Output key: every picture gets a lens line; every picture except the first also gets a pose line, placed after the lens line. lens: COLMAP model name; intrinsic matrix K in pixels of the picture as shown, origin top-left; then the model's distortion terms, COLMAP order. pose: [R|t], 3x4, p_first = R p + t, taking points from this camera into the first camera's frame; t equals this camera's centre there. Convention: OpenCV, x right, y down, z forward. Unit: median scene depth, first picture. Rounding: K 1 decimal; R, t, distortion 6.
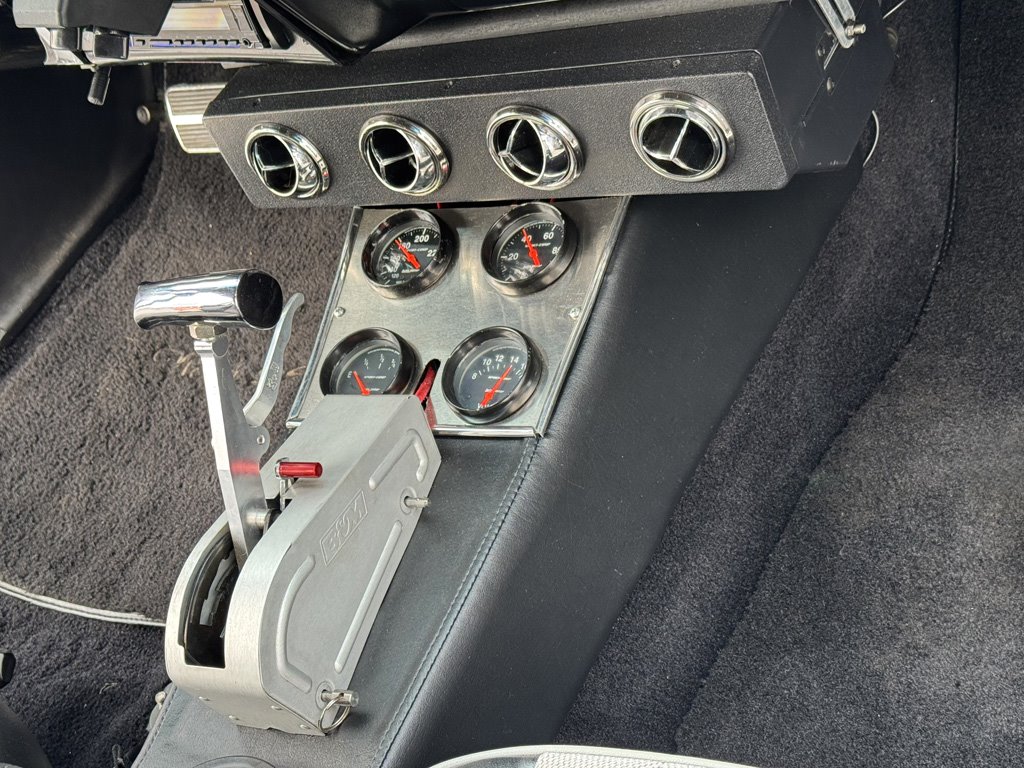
lens RADIAL K [[1592.9, 0, 509.3], [0, 1592.9, 387.7], [0, 0, 1]] dist [0.101724, 0.000000]
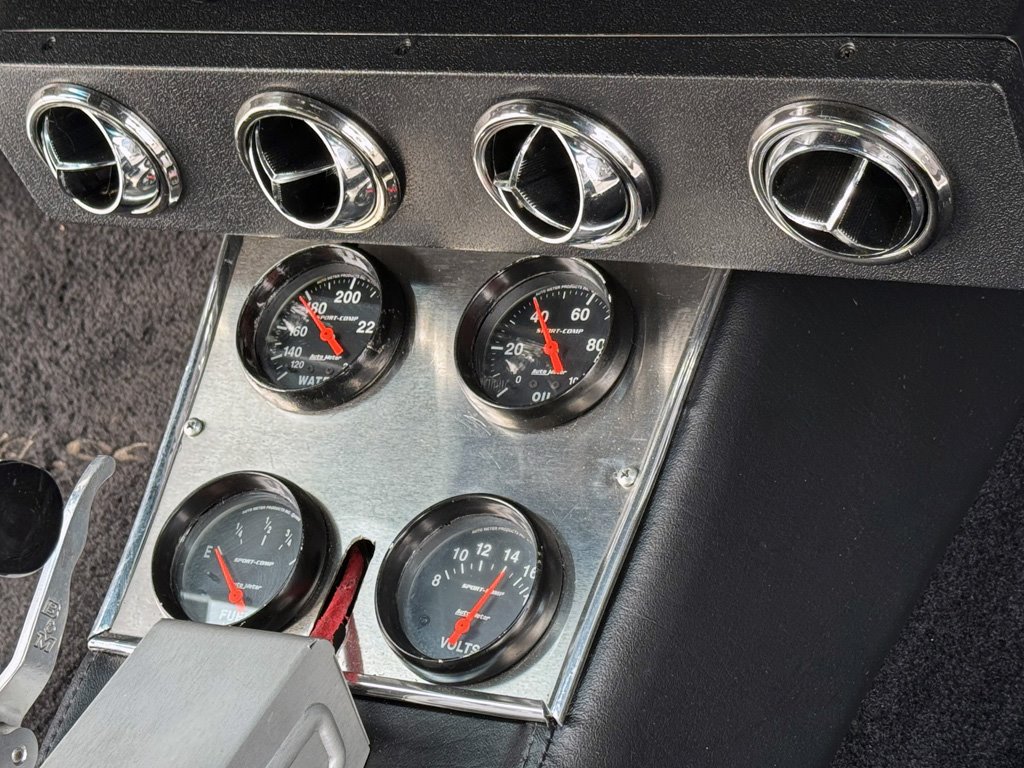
lens RADIAL K [[2267.7, 0, 507.1], [0, 2267.7, 383.0], [0, 0, 1]] dist [0.139020, 0.000000]
pose [[0.999482, 0.029796, 0.012130, -0.009174], [-0.030395, 0.998151, 0.052636, -0.114539], [-0.010540, -0.052977, 0.998540, 0.231538]]
